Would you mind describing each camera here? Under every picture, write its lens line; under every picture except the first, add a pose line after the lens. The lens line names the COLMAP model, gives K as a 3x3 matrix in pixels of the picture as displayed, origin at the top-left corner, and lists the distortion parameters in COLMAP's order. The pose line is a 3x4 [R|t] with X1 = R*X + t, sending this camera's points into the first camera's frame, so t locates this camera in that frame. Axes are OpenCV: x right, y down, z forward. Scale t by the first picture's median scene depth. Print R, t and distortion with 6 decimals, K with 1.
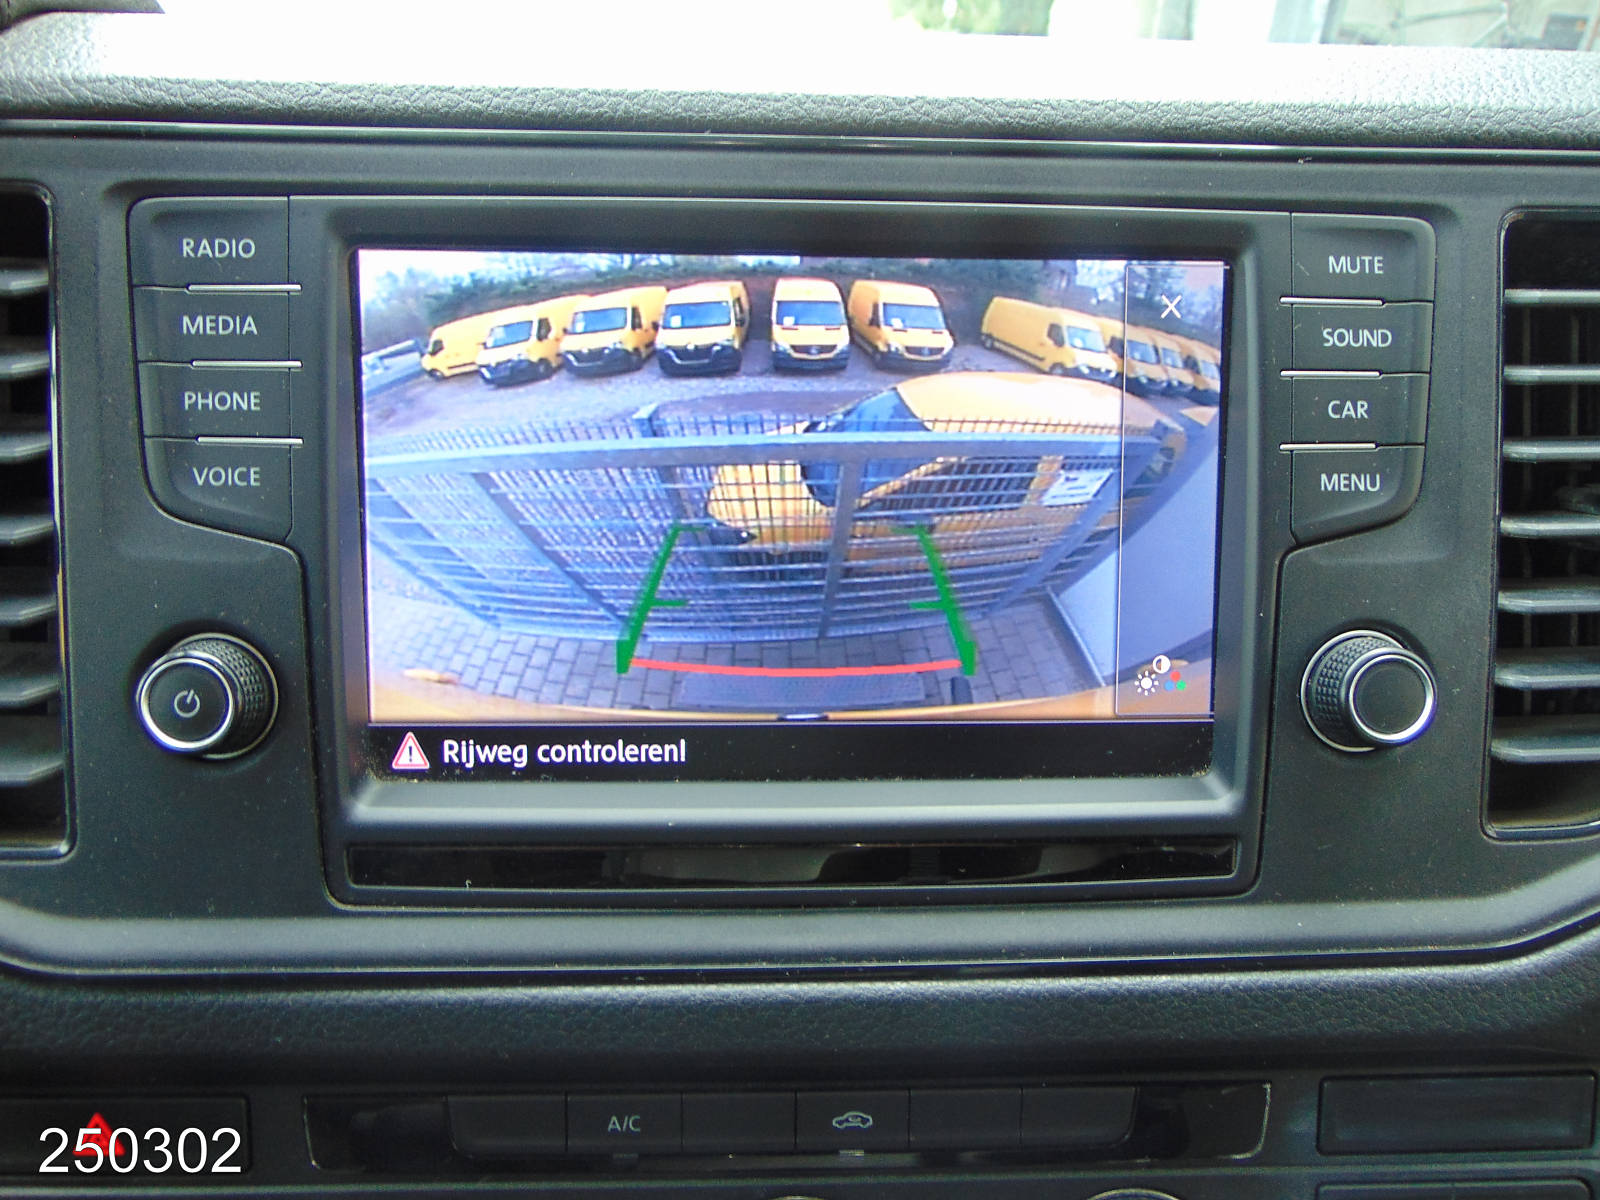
lens RADIAL K [[1181.0, 0, 803.1], [0, 1181.0, 602.6], [0, 0, 1]] dist [0.033593, 0.005499]
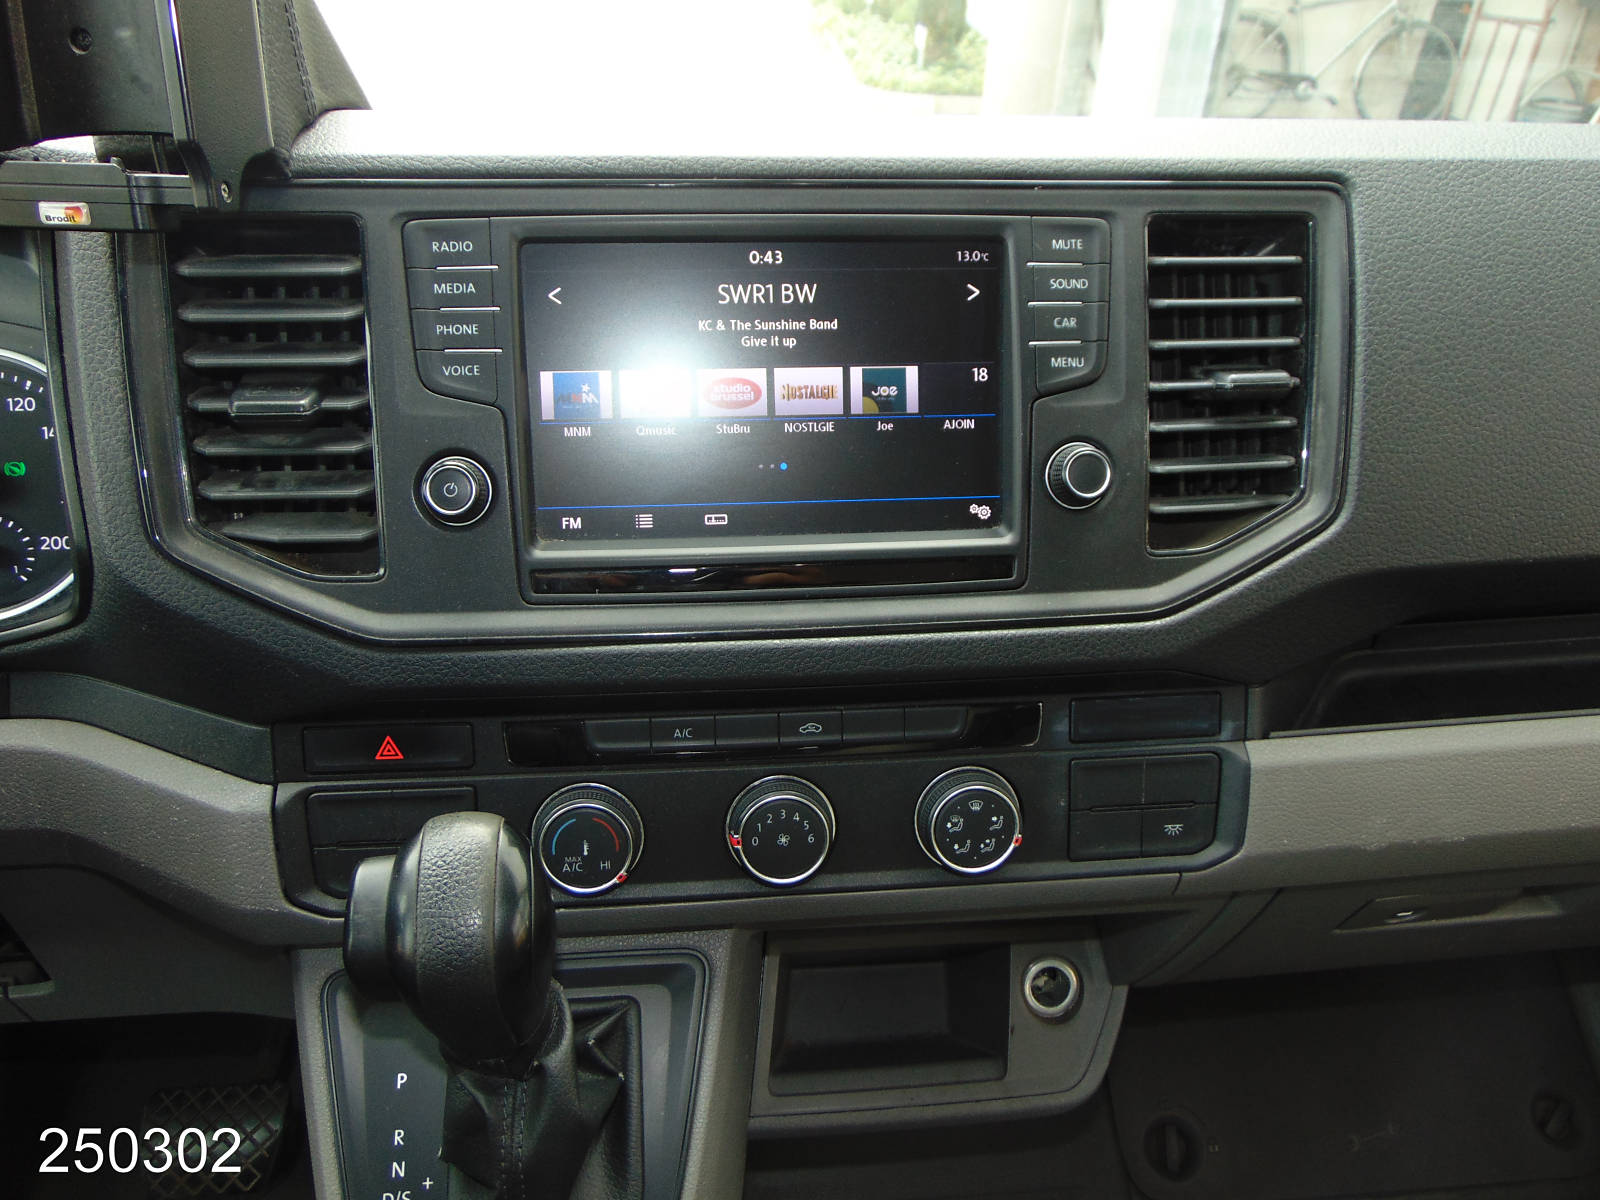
lens RADIAL K [[1181.0, 0, 798.4], [0, 1181.0, 597.1], [0, 0, 1]] dist [0.033593, 0.005499]
pose [[0.998403, -0.032306, 0.046347, -0.056230], [0.031942, 0.999453, 0.008579, 0.234785], [-0.046599, -0.007085, 0.998889, -0.823180]]
